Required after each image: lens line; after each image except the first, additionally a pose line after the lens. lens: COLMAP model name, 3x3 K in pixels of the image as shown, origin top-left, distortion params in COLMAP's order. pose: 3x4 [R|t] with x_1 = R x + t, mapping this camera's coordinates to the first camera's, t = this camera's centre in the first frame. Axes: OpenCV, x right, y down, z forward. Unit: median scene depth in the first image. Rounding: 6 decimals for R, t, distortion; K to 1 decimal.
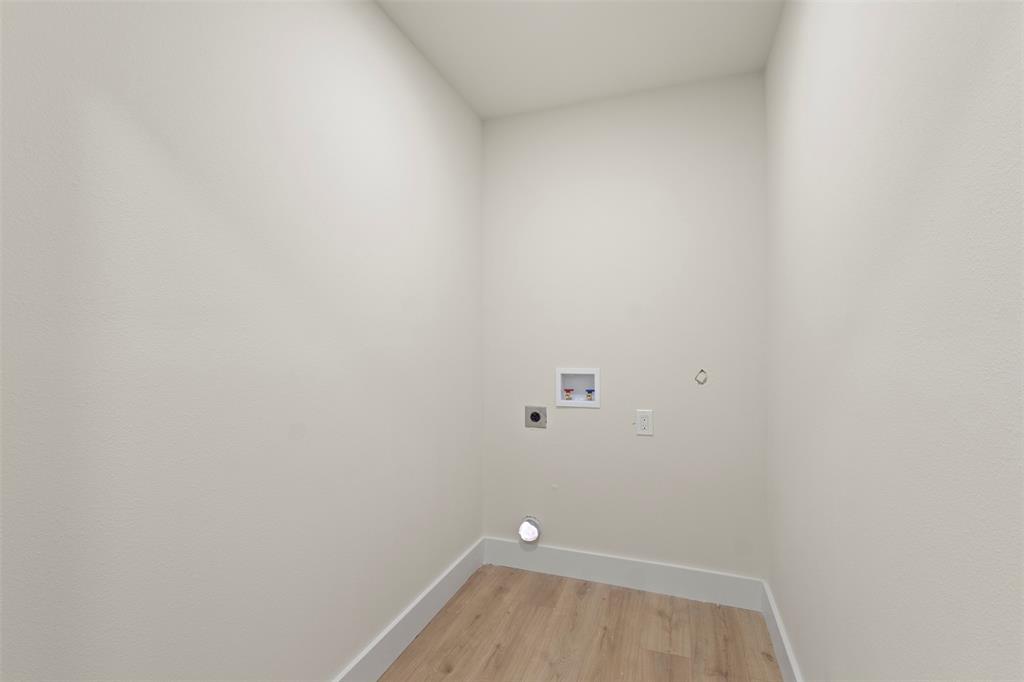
lens RADIAL K [[472.6, 0, 512.0], [0, 472.6, 341.0], [0, 0, 1]] dist [0.001564, 0.000209]
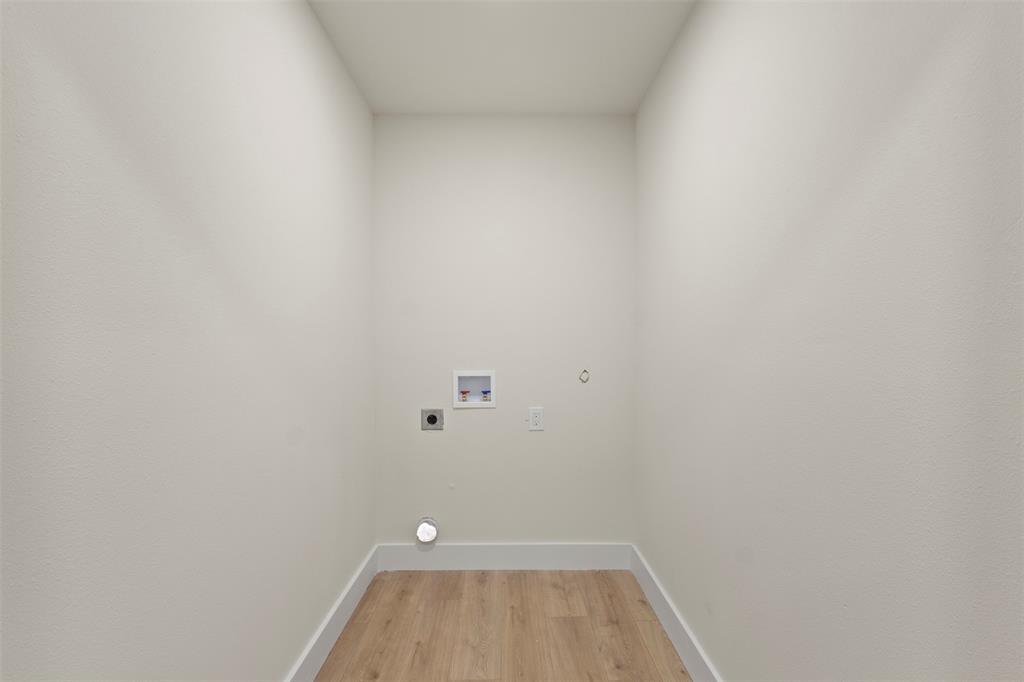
lens RADIAL K [[472.6, 0, 512.0], [0, 472.6, 341.0], [0, 0, 1]] dist [0.001564, 0.000209]
pose [[0.935035, 0.007250, 0.354481, -0.178666], [-0.001620, 0.999868, -0.016176, 0.007429], [-0.354552, 0.014551, 0.934923, -0.030250]]
